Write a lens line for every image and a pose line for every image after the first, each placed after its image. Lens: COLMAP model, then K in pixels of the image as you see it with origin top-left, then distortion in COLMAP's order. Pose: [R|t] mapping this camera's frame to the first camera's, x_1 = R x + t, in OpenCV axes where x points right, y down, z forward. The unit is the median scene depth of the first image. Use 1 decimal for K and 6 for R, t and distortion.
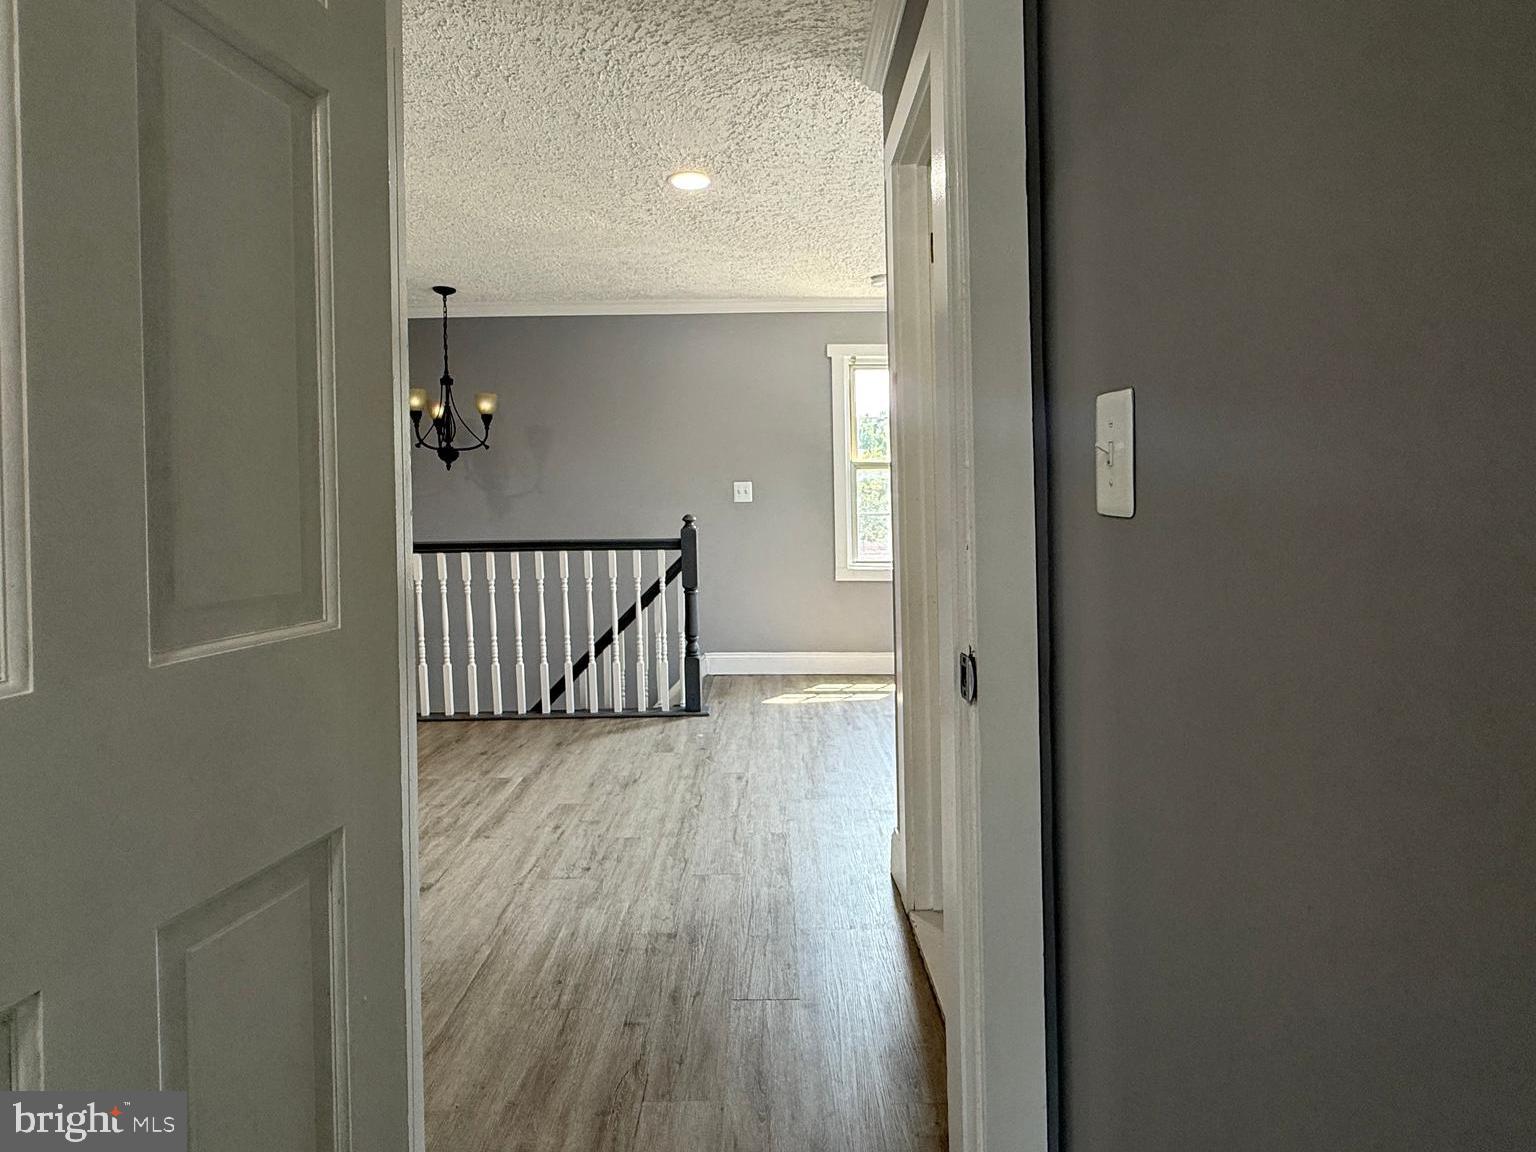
lens RADIAL K [[814.7, 0, 761.6], [0, 814.7, 510.8], [0, 0, 1]] dist [0.001226, -0.000474]
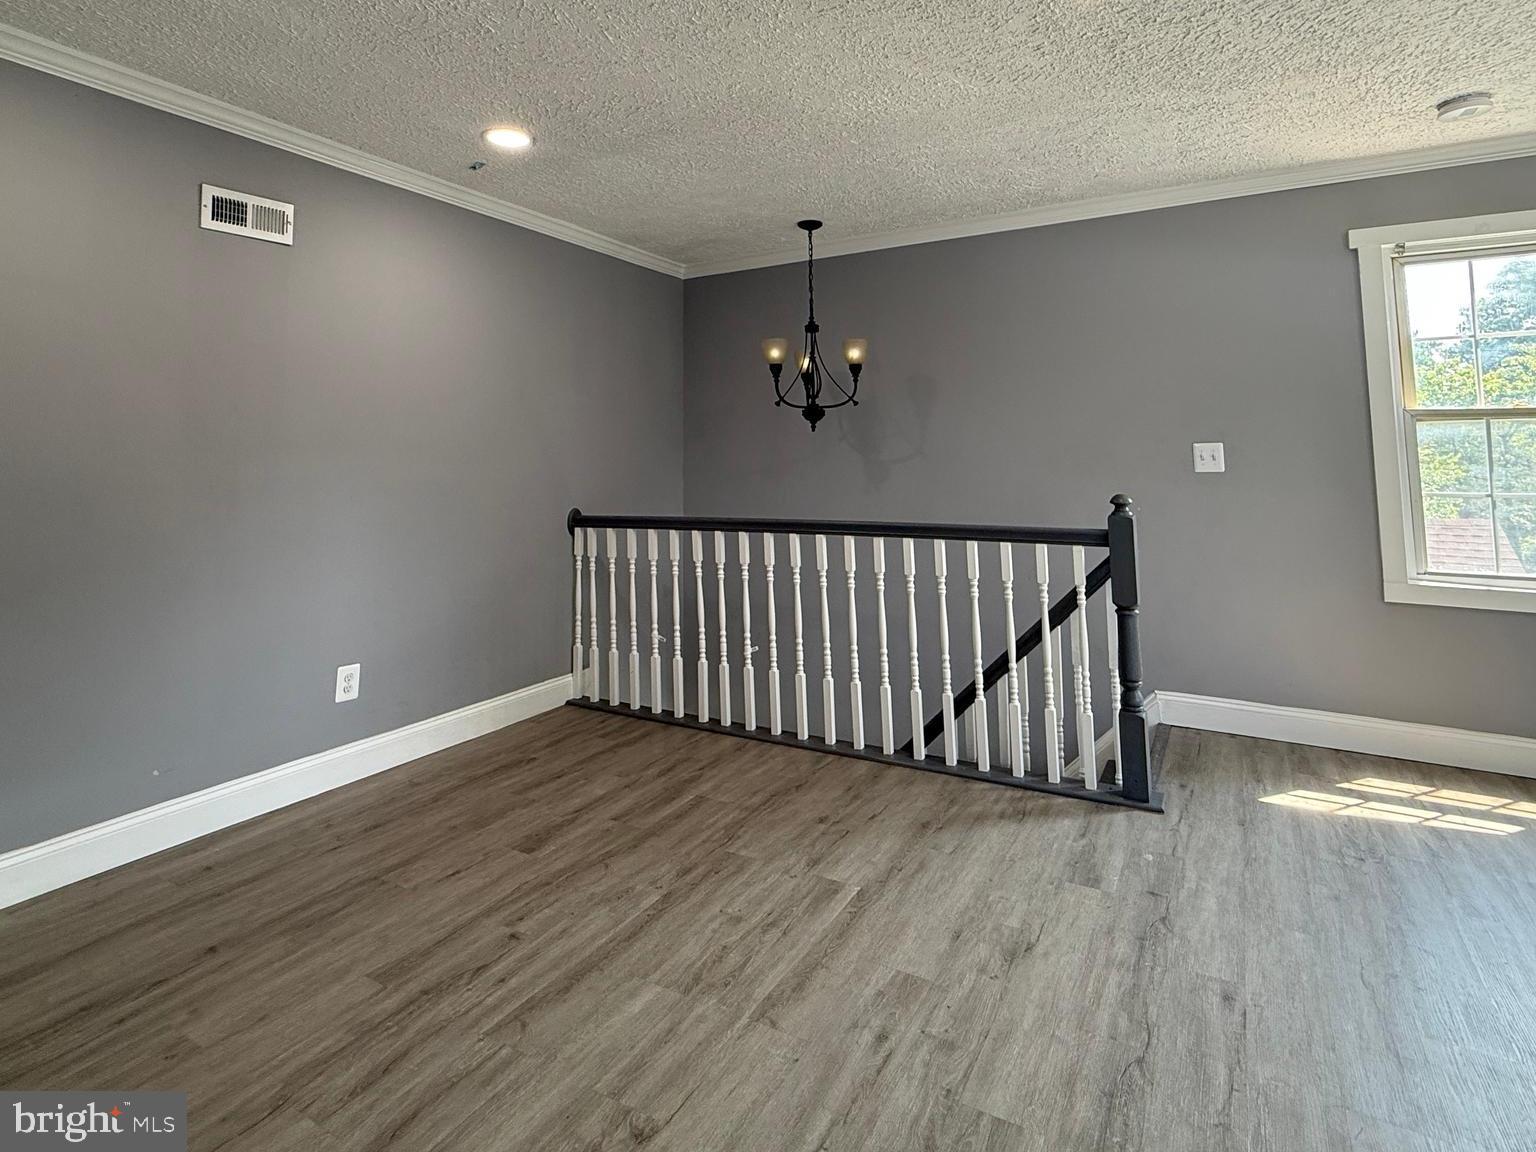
lens RADIAL K [[815.0, 0, 764.2], [0, 815.0, 394.1], [0, 0, 1]] dist [0.000675, -0.000590]
pose [[0.869862, -0.034741, -0.492070, -0.010875], [-0.007853, 0.996415, -0.084230, -0.018826], [0.493232, 0.077133, 0.866471, 0.264484]]
